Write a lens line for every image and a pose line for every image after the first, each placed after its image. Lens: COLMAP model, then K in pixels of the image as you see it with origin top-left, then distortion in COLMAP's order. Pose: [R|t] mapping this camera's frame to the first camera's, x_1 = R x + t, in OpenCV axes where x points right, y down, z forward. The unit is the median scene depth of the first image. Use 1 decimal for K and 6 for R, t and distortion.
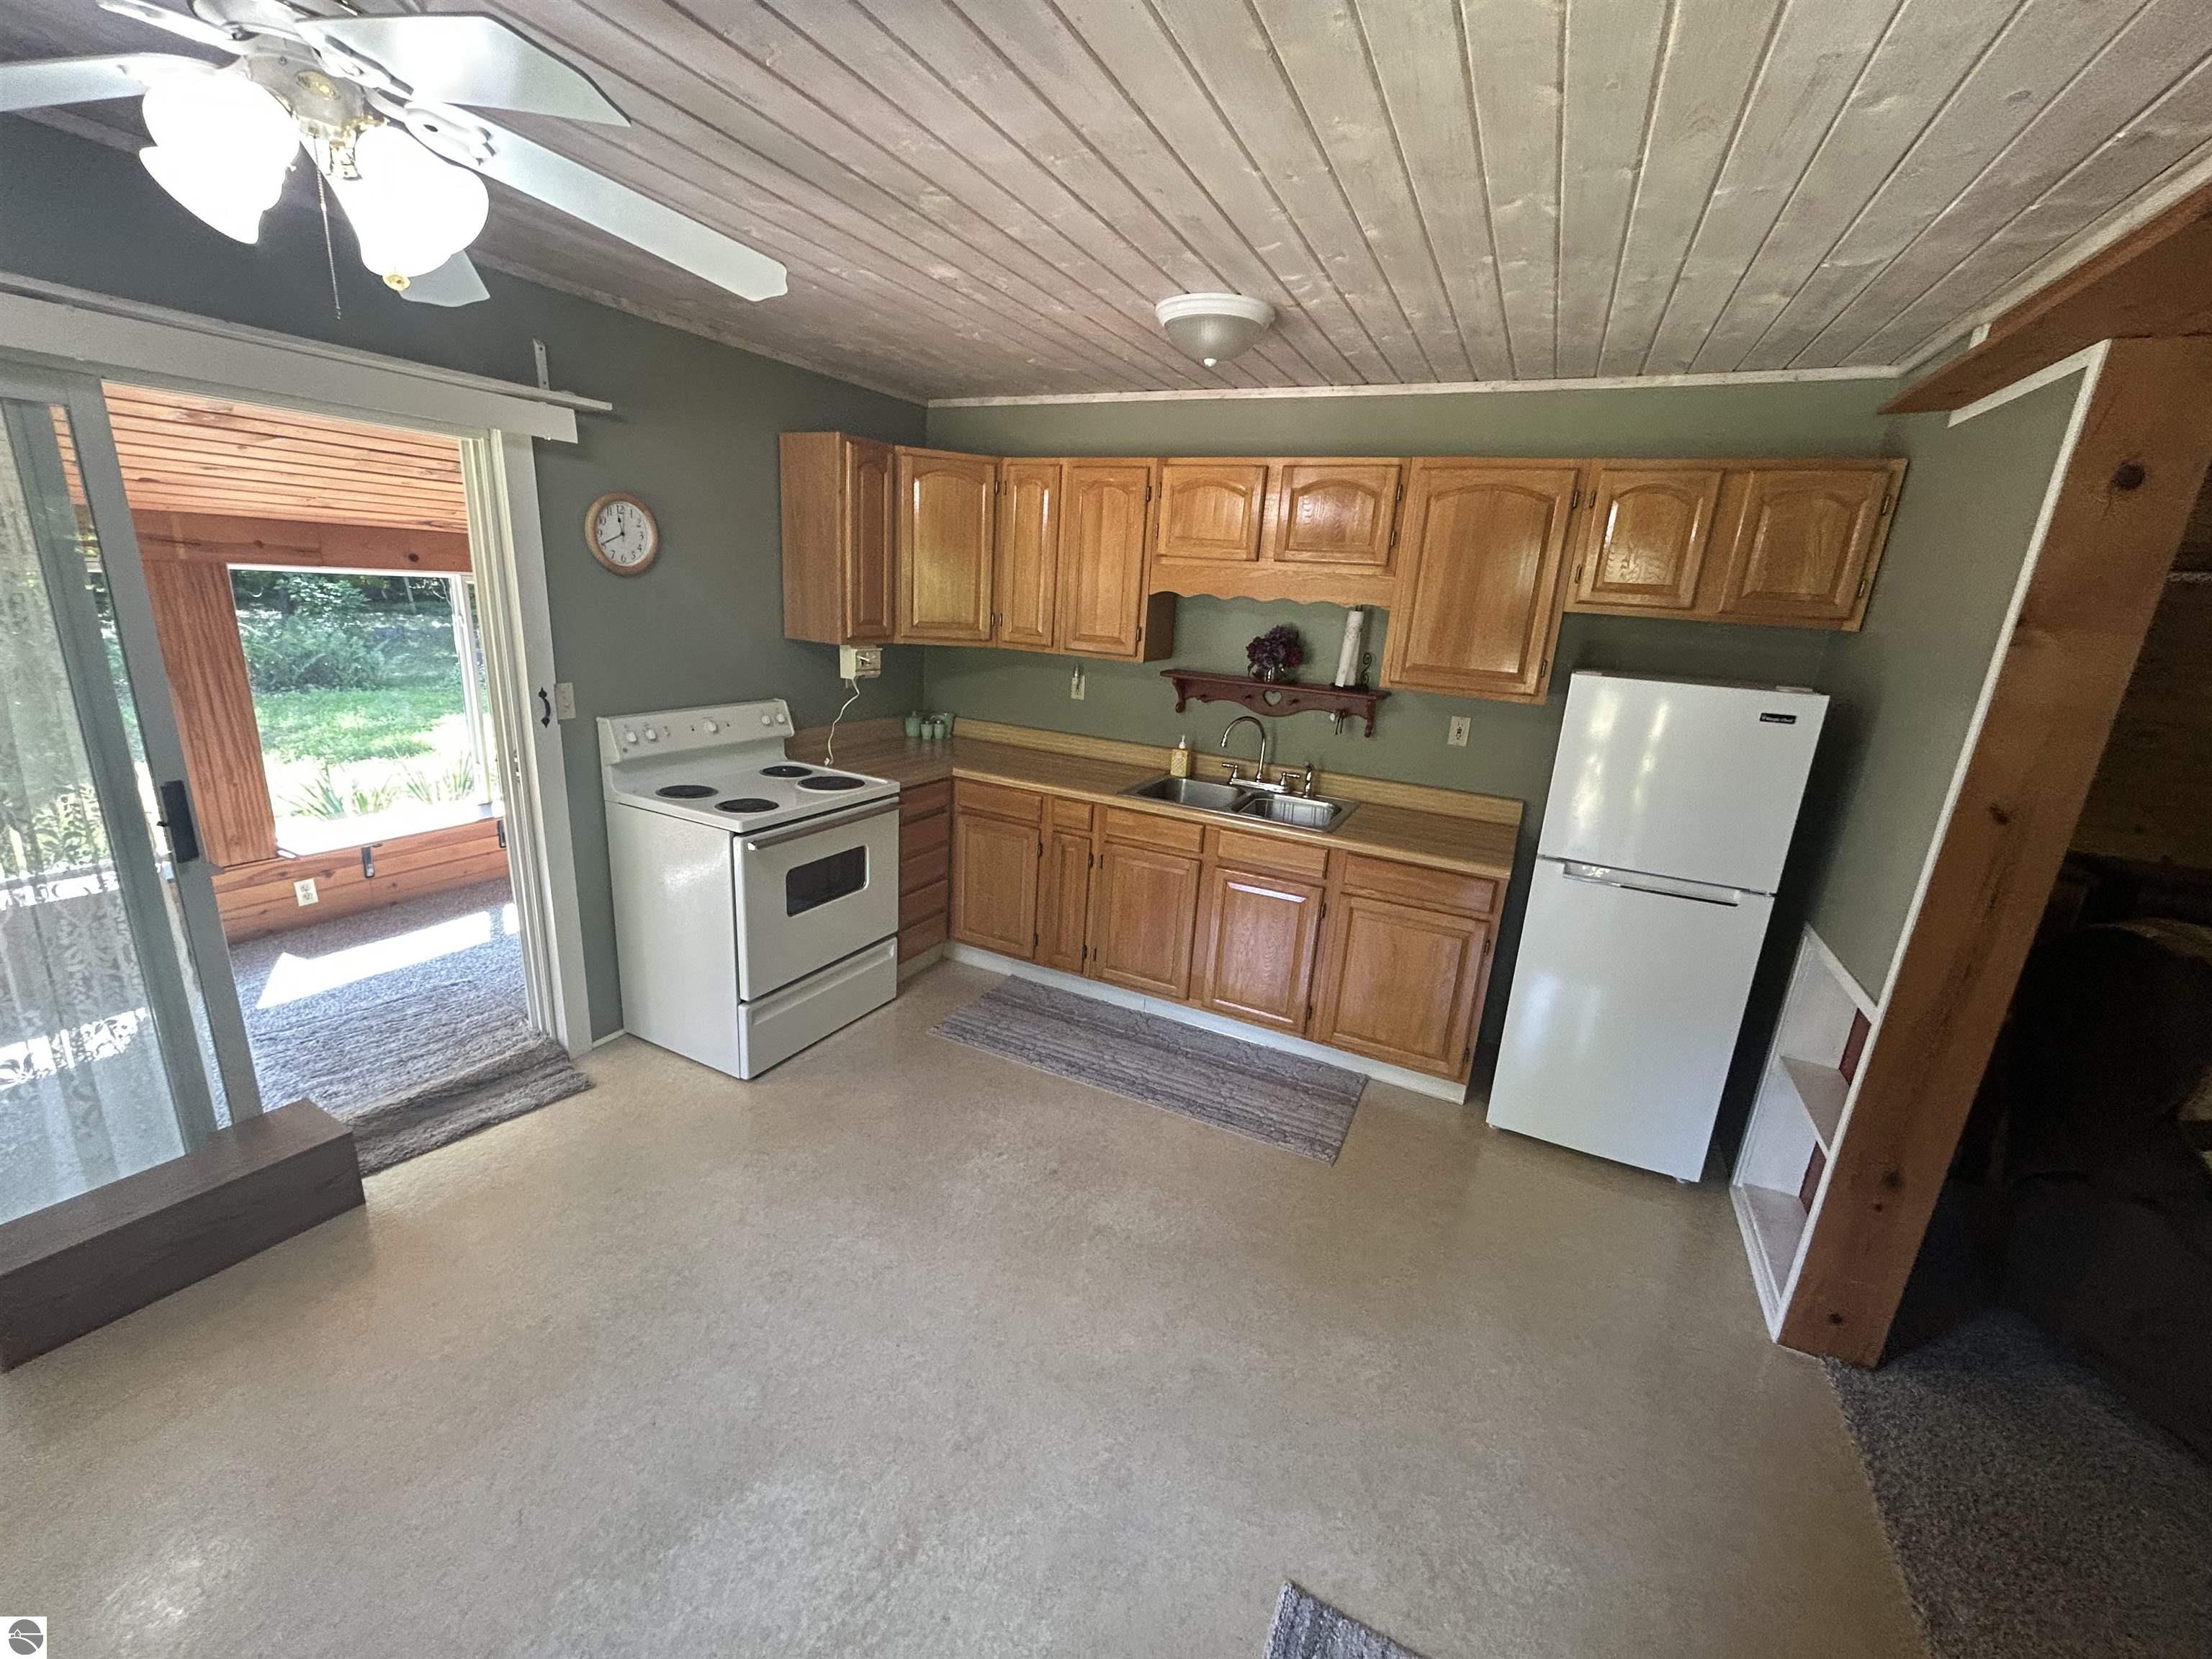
lens RADIAL K [[895.4, 0, 1106.7], [0, 895.4, 829.5], [0, 0, 1]] dist [0.001943, 0.000722]
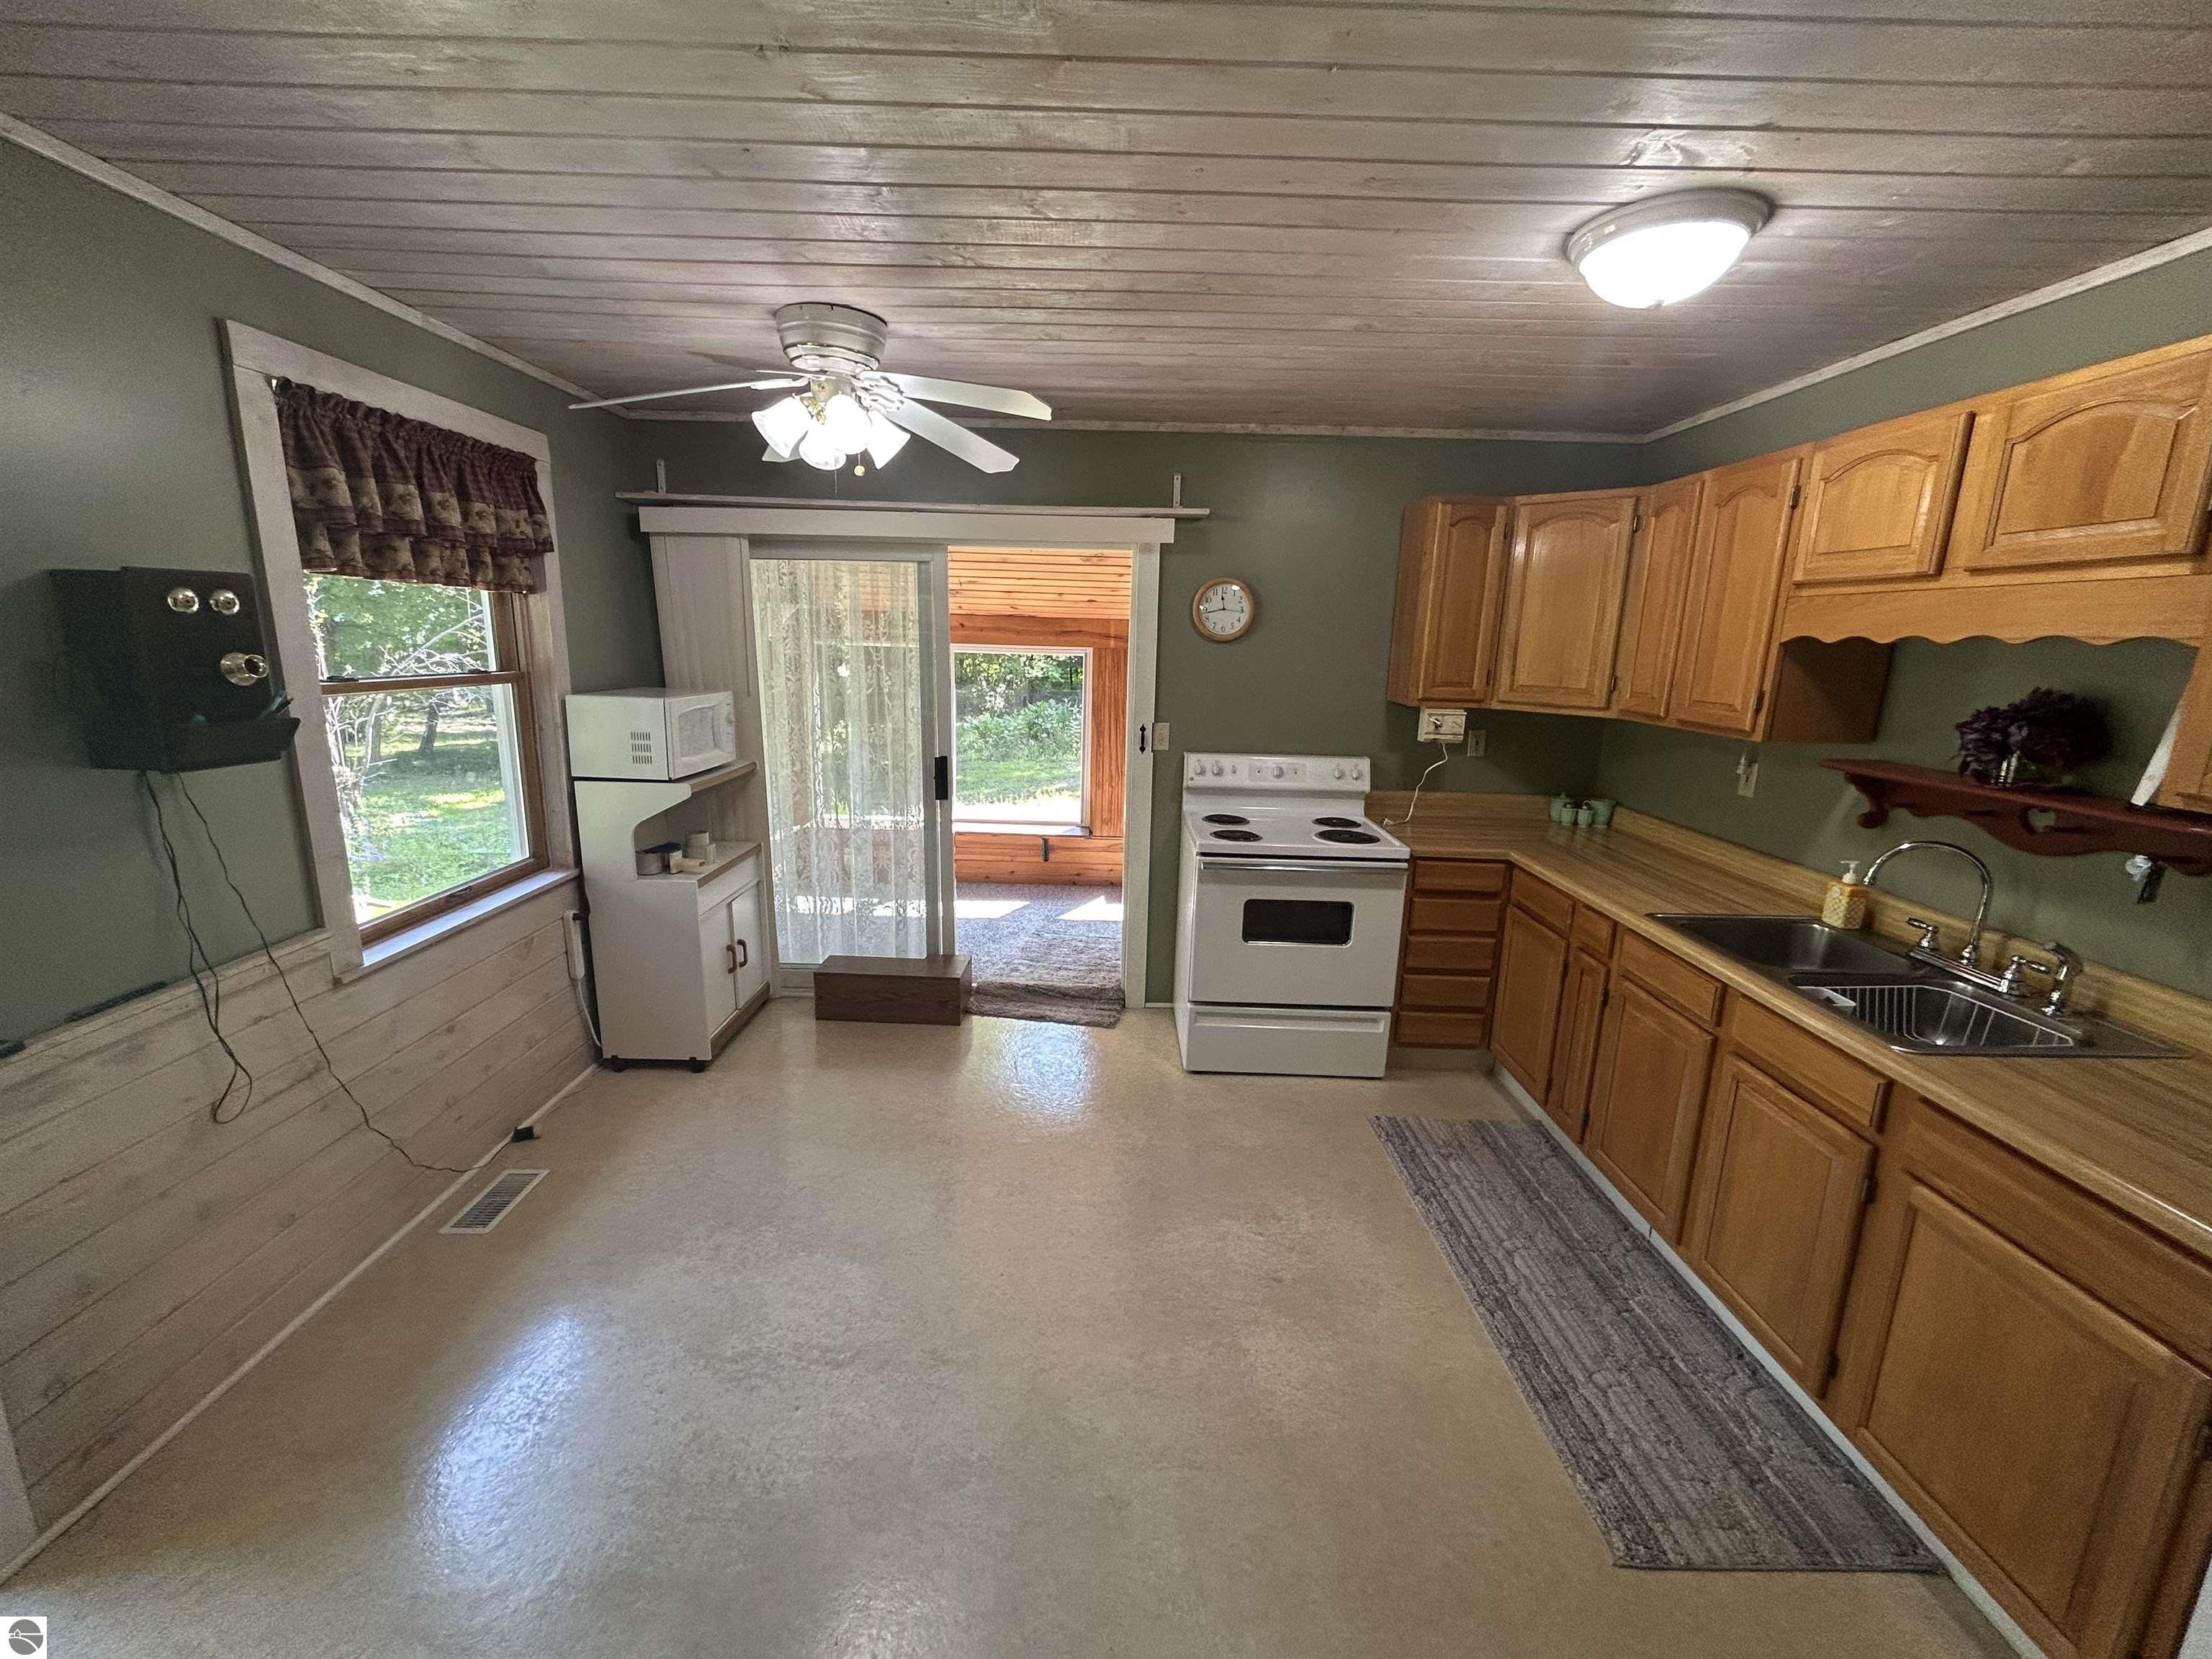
lens RADIAL K [[895.4, 0, 1096.9], [0, 895.4, 830.6], [0, 0, 1]] dist [0.001943, 0.000722]
pose [[0.445030, 0.142917, -0.884038, 0.462217], [-0.236637, 0.970861, 0.037829, -0.029981], [0.863685, 0.192362, 0.465882, 0.280980]]
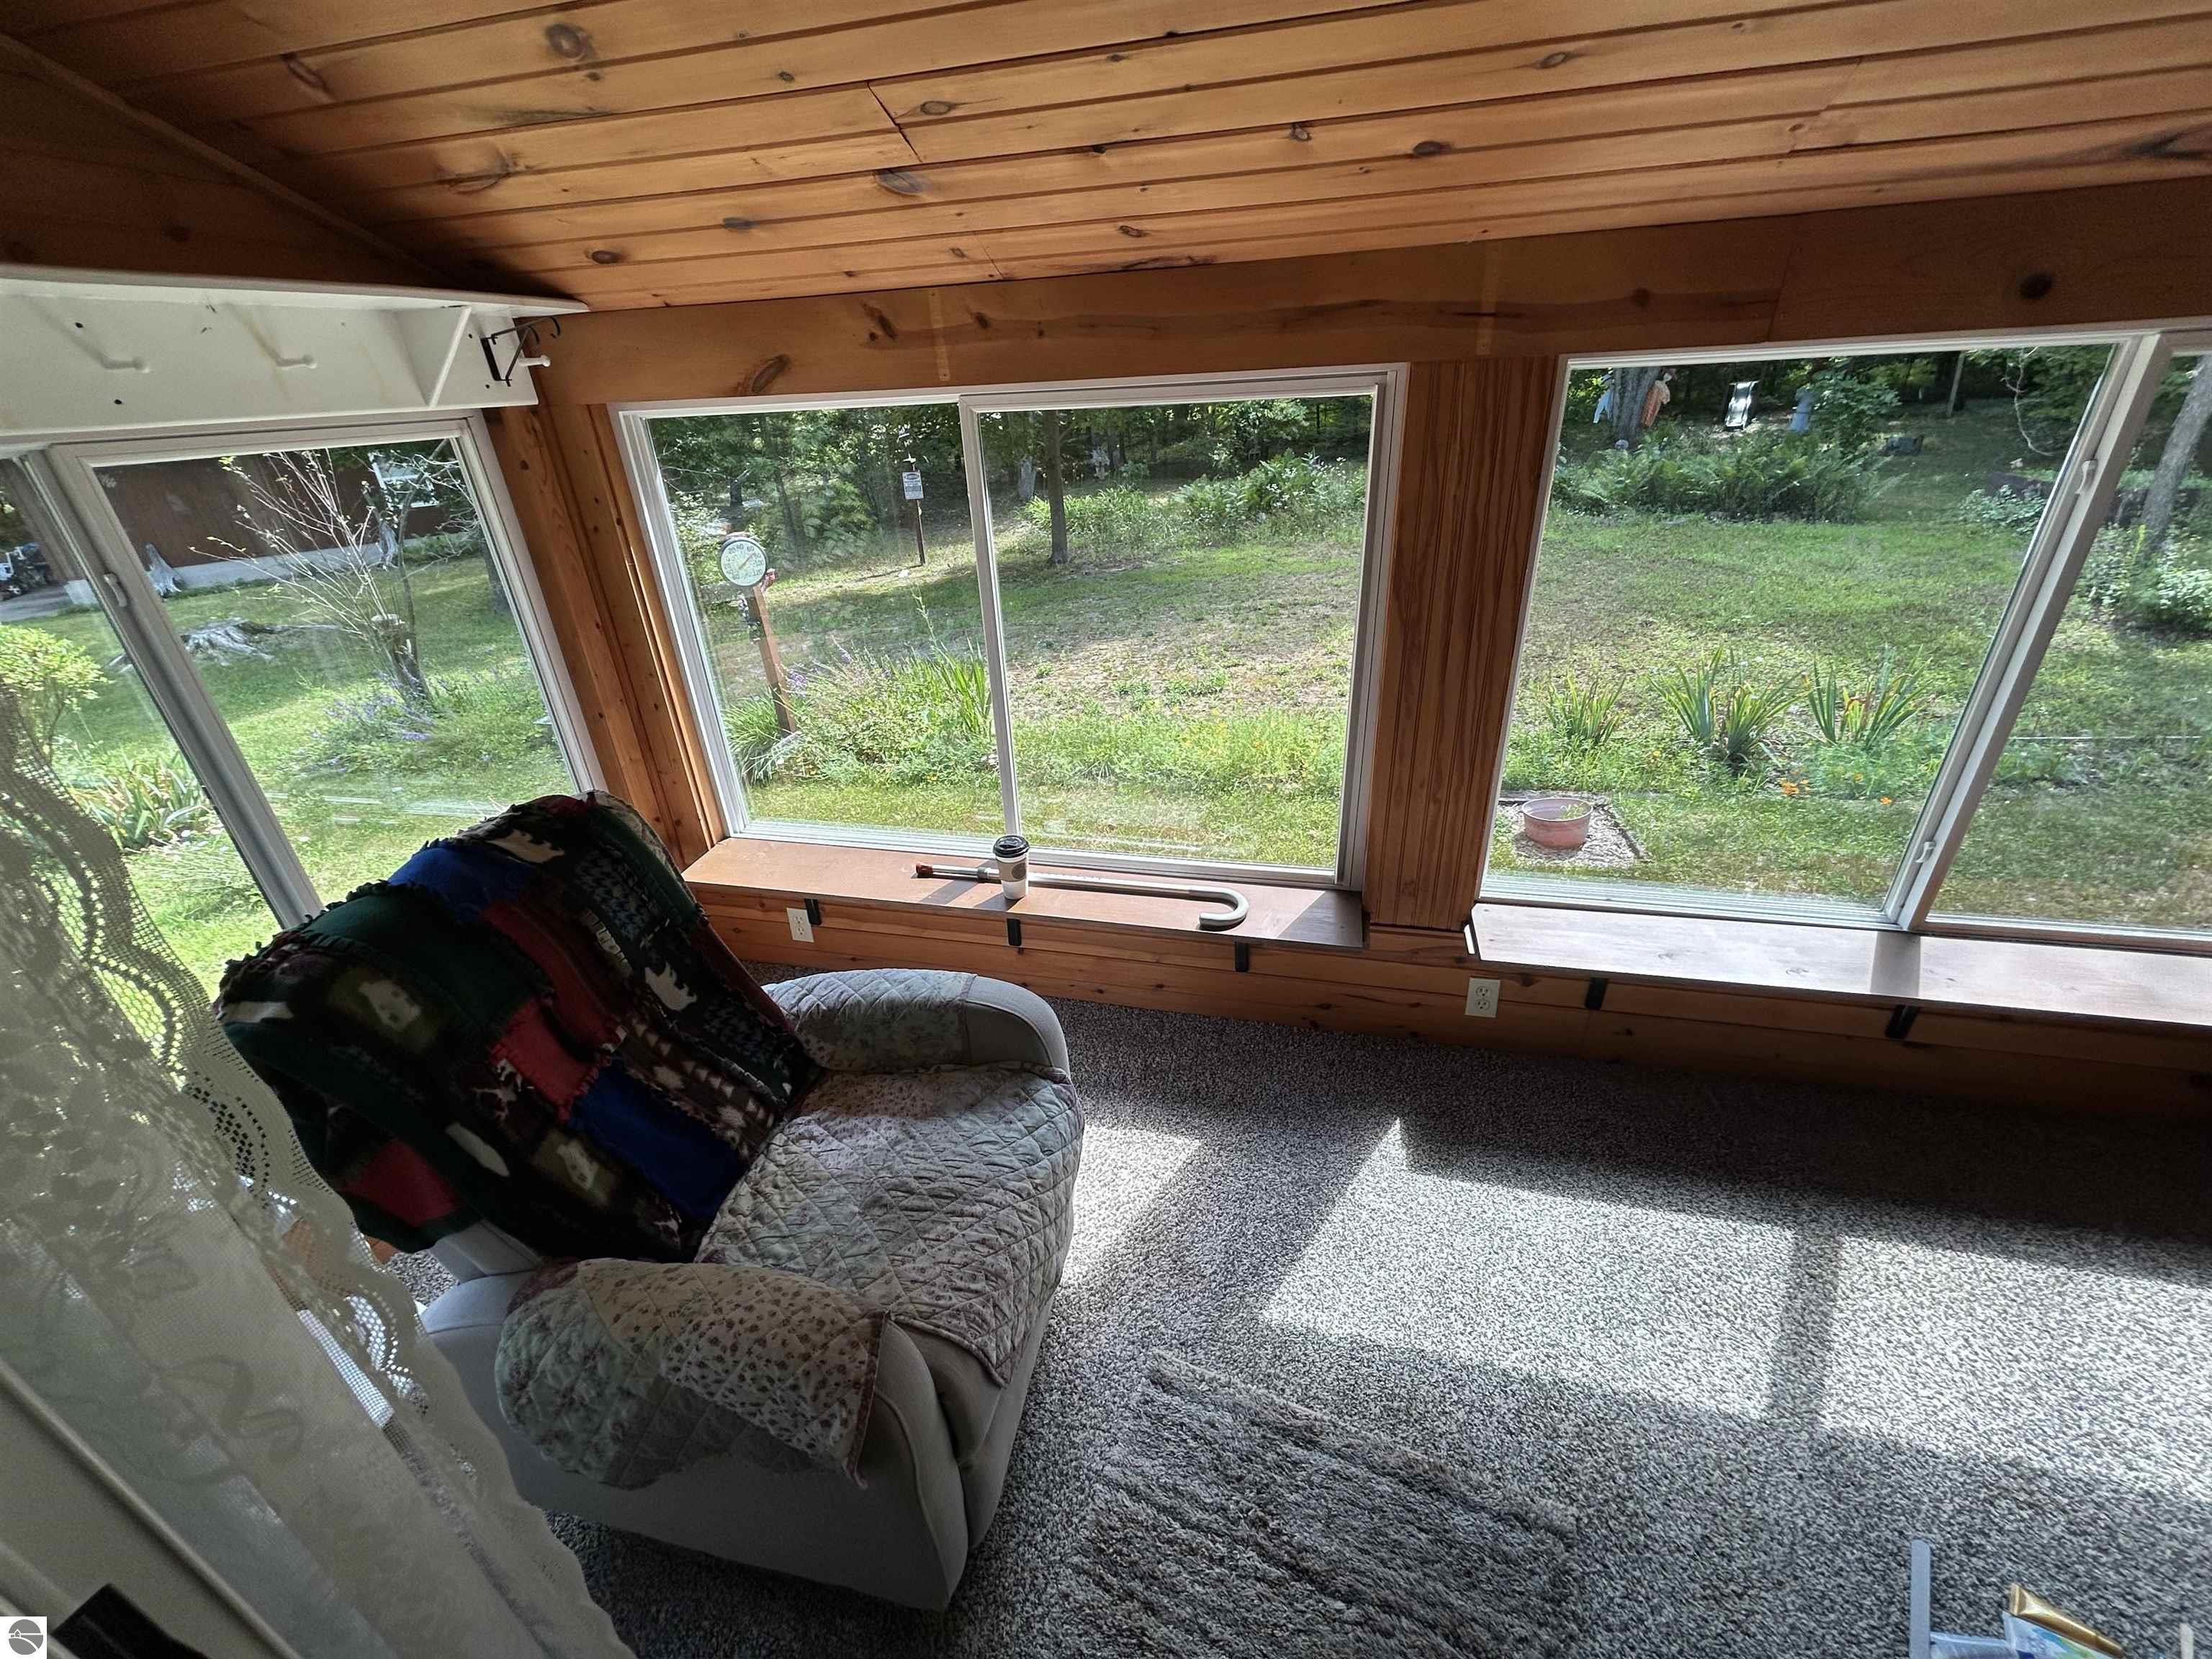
lens RADIAL K [[895.4, 0, 1110.0], [0, 895.4, 831.7], [0, 0, 1]] dist [0.001943, 0.000722]
pose [[0.223835, 0.382080, -0.896612, -0.570470], [-0.198602, 0.918532, 0.341841, -0.197416], [0.954178, 0.101553, 0.281481, 0.720531]]
